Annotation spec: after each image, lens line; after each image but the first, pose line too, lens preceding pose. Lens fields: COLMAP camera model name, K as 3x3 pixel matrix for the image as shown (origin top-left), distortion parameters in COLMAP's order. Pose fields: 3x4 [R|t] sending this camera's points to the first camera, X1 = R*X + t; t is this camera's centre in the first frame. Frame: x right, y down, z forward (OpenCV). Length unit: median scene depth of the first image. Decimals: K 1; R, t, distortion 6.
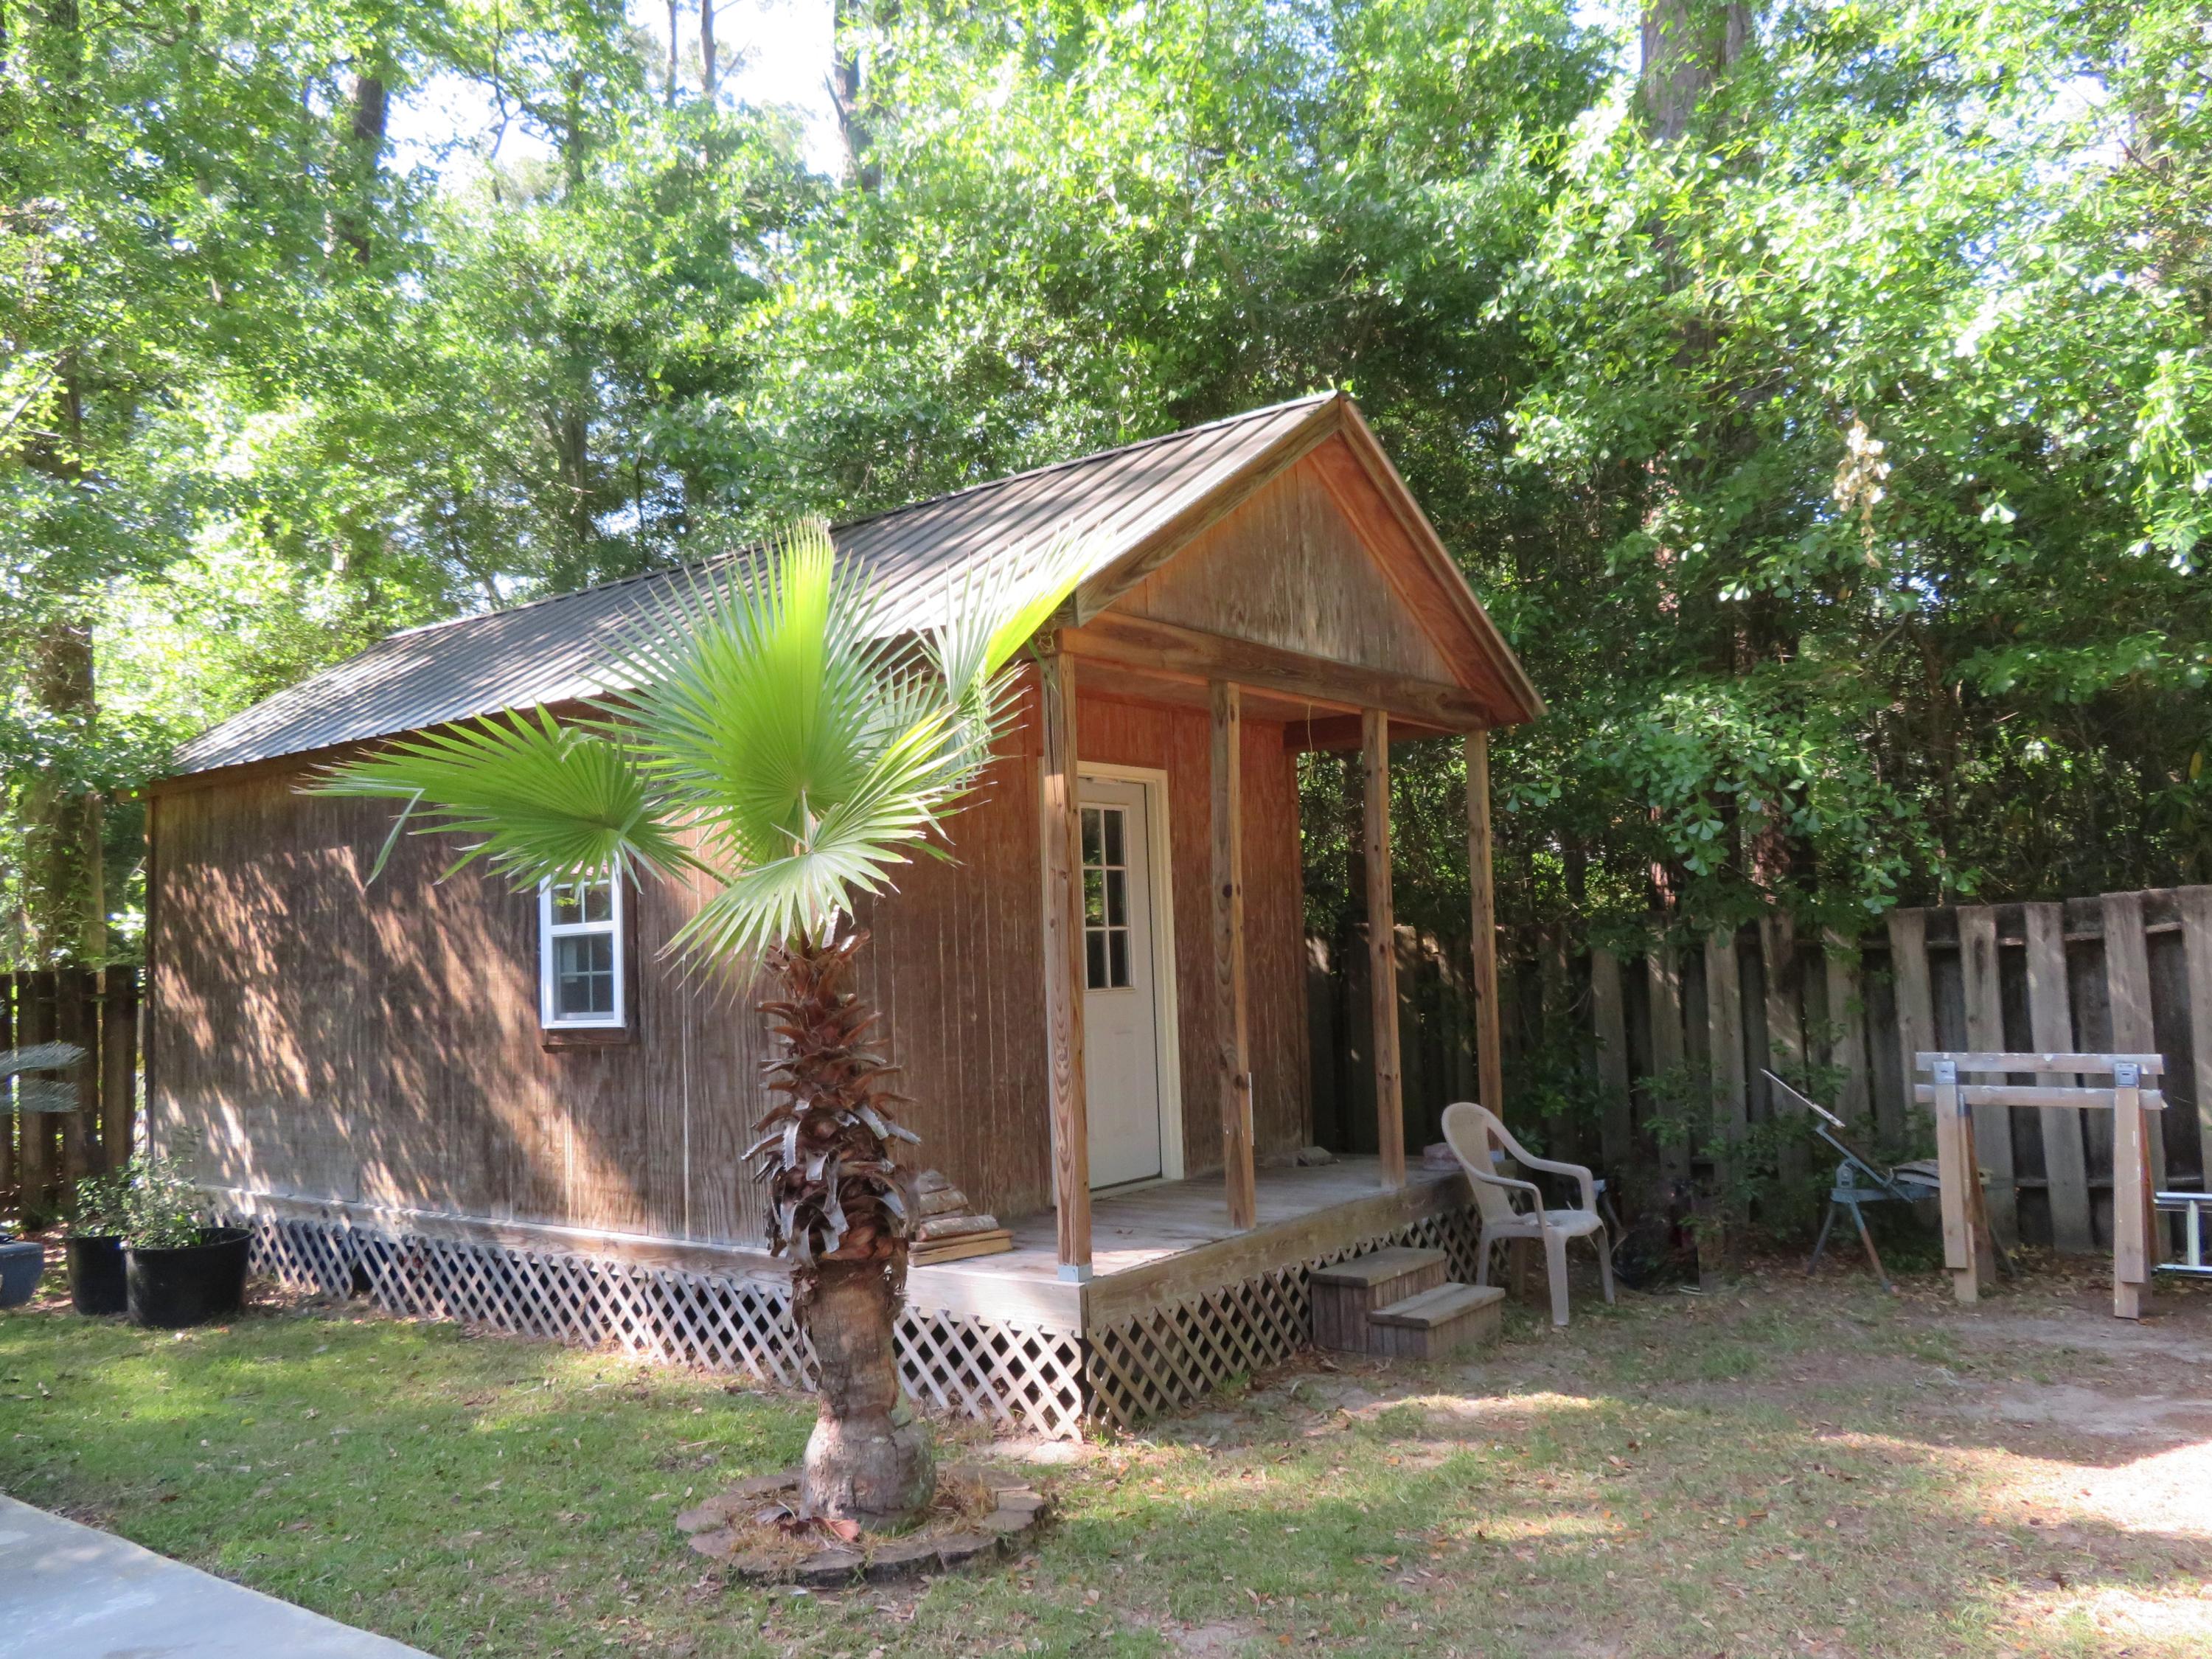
lens RADIAL K [[1698.7, 0, 1102.8], [0, 1698.7, 822.1], [0, 0, 1]] dist [-0.014122, 0.011041]
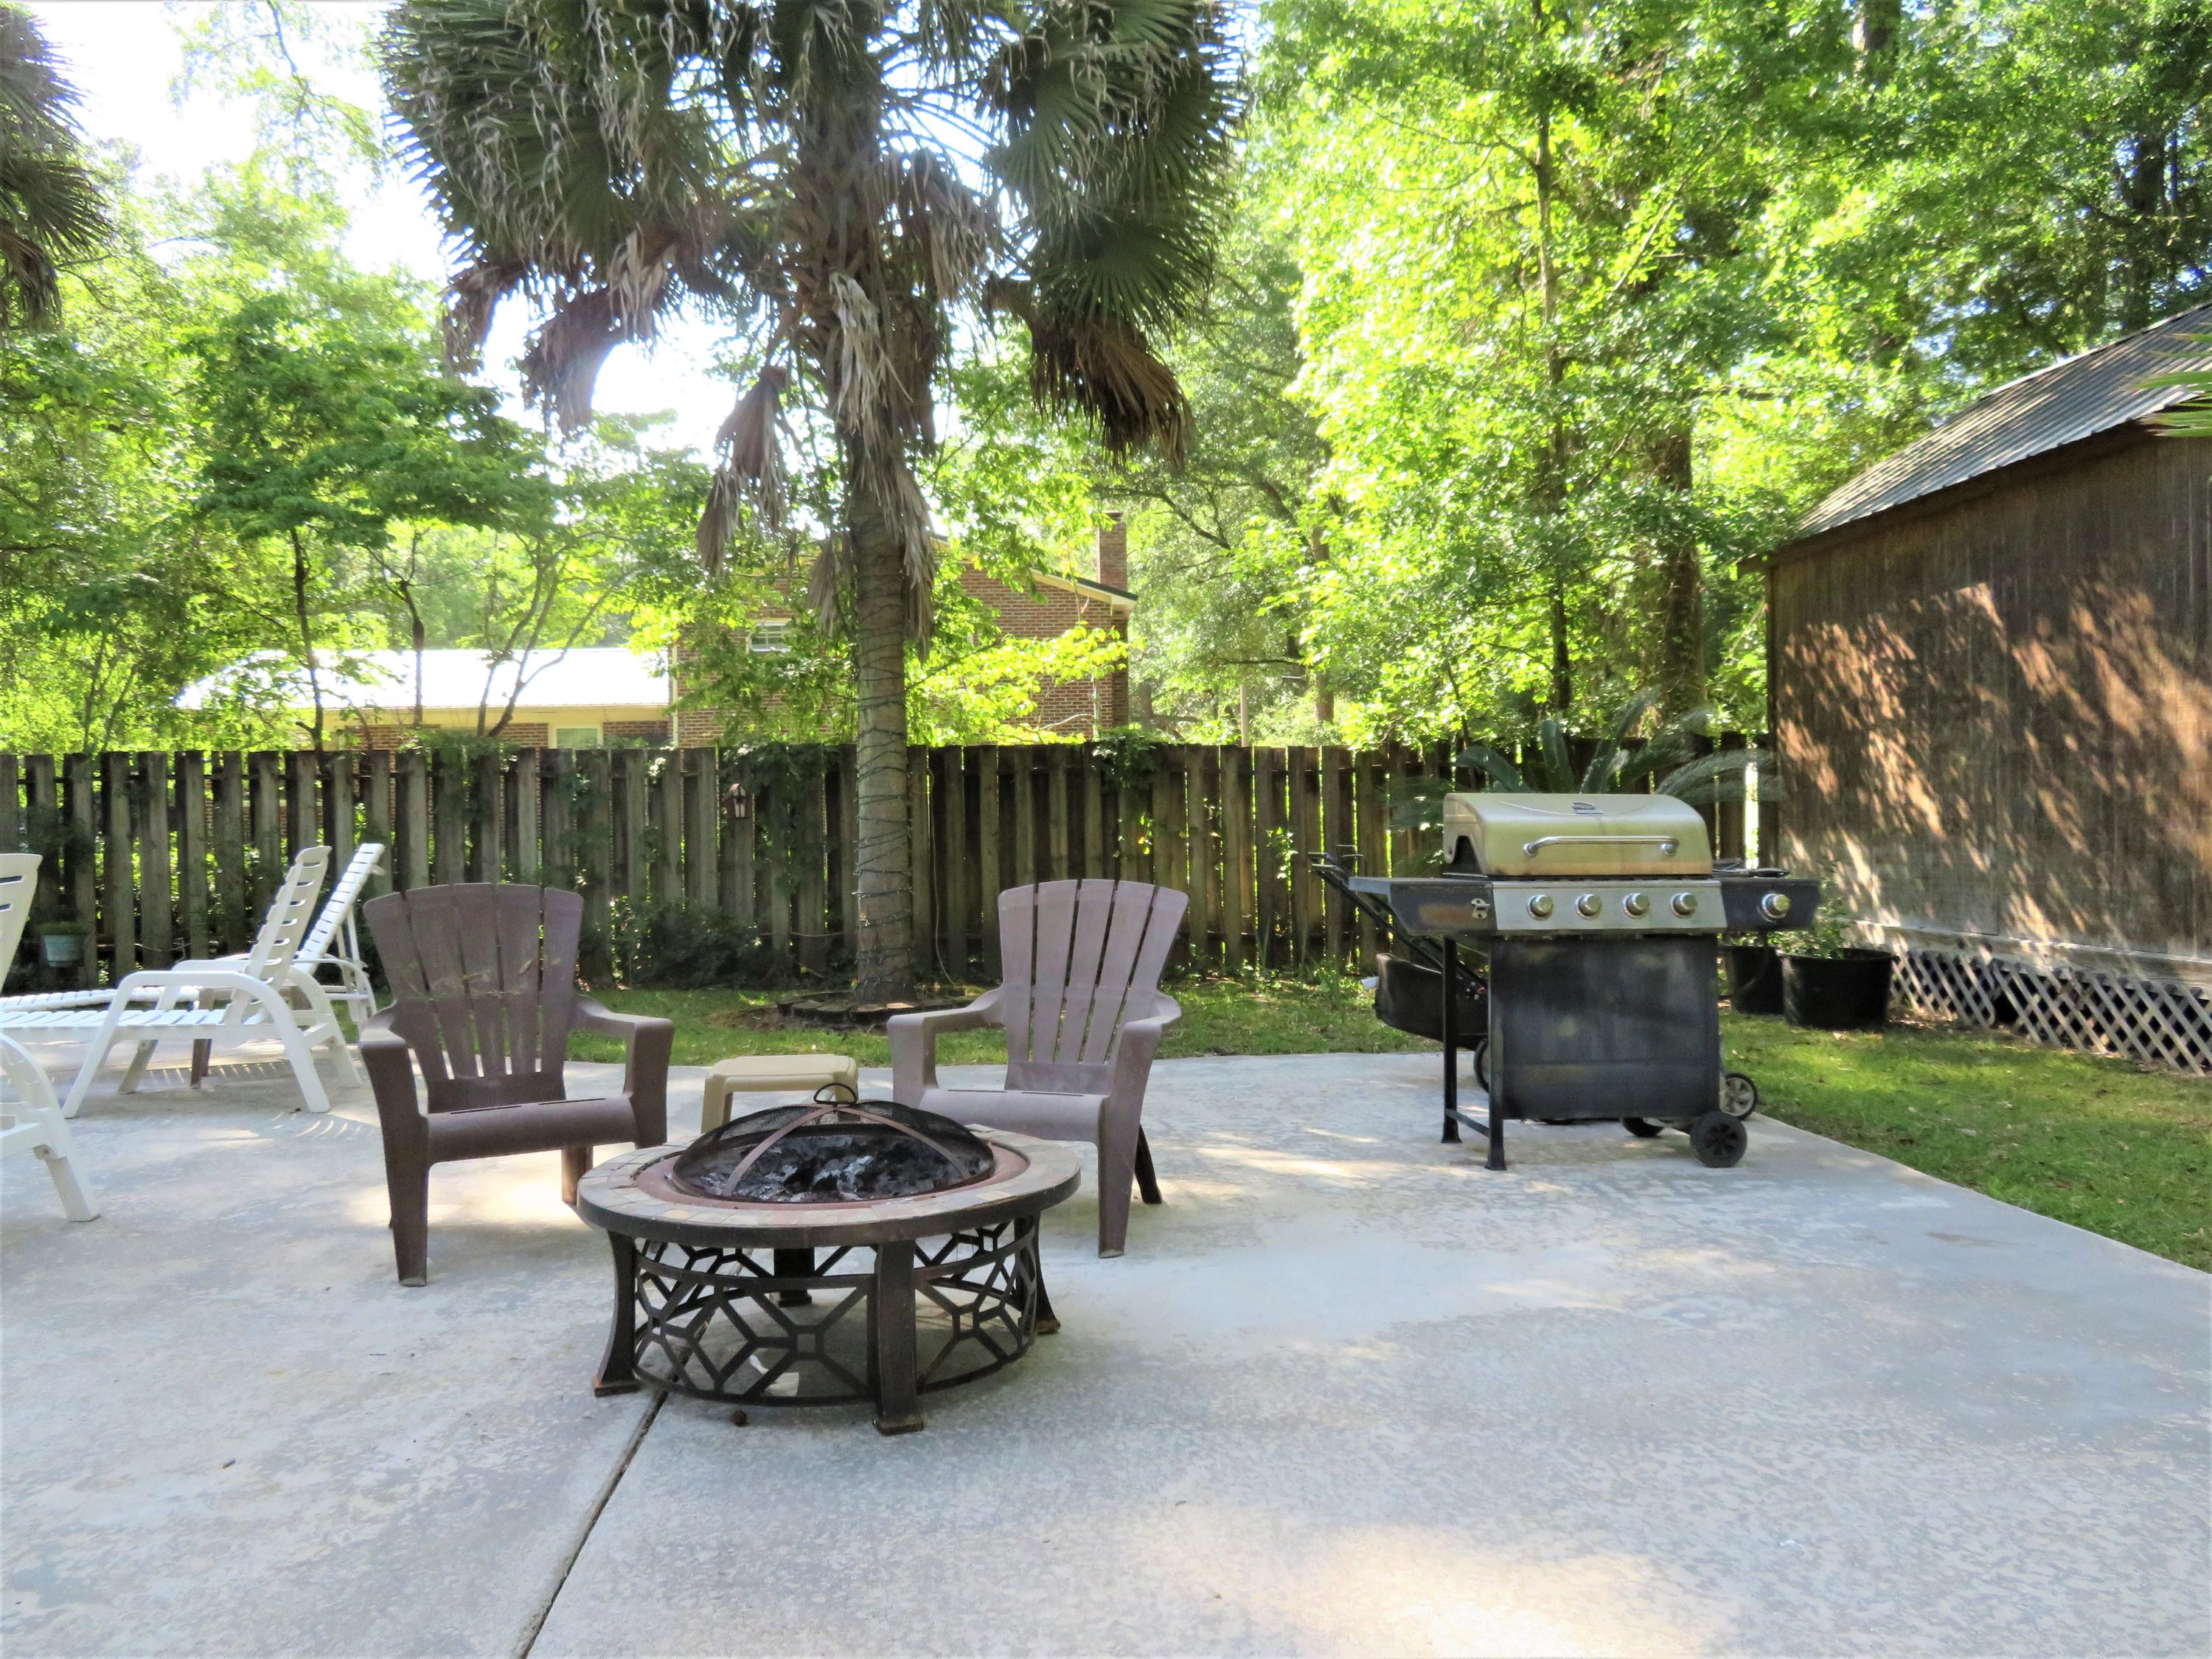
lens RADIAL K [[1572.5, 0, 1097.4], [0, 1572.5, 827.8], [0, 0, 1]] dist [-0.009712, 0.002500]
pose [[0.654016, 0.024840, -0.756073, -0.086359], [0.052419, 0.995570, 0.078052, 0.059713], [0.754662, -0.090680, 0.649817, -0.007540]]
